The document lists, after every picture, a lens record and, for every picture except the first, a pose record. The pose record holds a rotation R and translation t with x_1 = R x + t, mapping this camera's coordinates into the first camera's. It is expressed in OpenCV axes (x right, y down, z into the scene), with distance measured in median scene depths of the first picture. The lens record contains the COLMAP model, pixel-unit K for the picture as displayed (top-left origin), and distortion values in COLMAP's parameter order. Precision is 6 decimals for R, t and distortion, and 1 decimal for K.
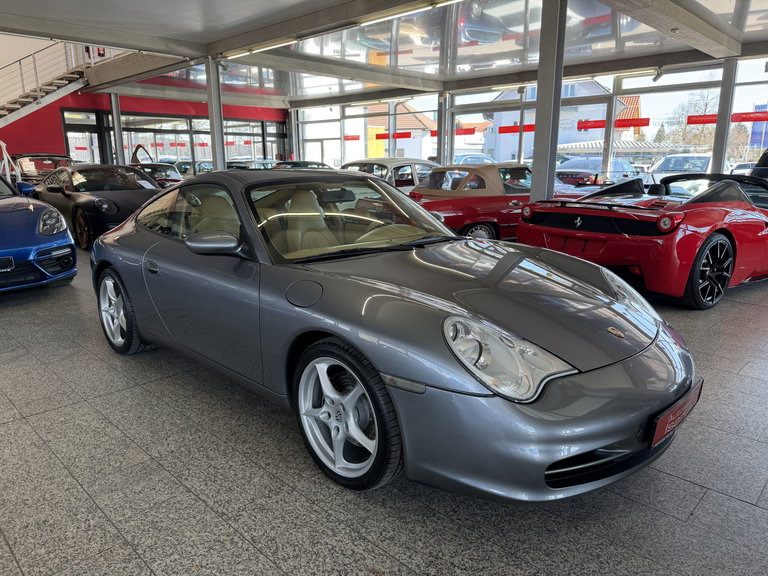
lens RADIAL K [[546.4, 0, 387.9], [0, 546.4, 287.3], [0, 0, 1]] dist [-0.003298, -0.013279]
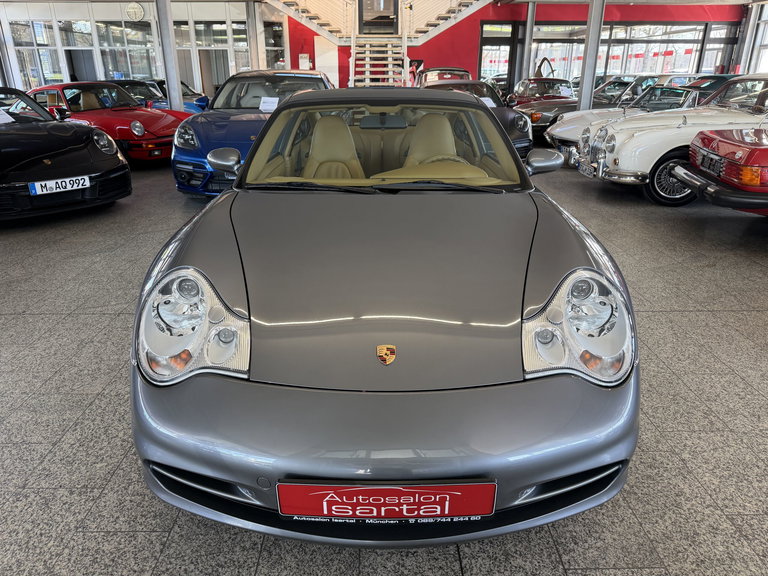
lens RADIAL K [[546.4, 0, 384.5], [0, 546.4, 288.9], [0, 0, 1]] dist [-0.003298, -0.013279]
pose [[0.692358, 0.259690, -0.673203, 0.092859], [-0.157637, 0.964891, 0.210087, -0.027475], [0.704124, -0.039333, 0.708986, 0.113659]]
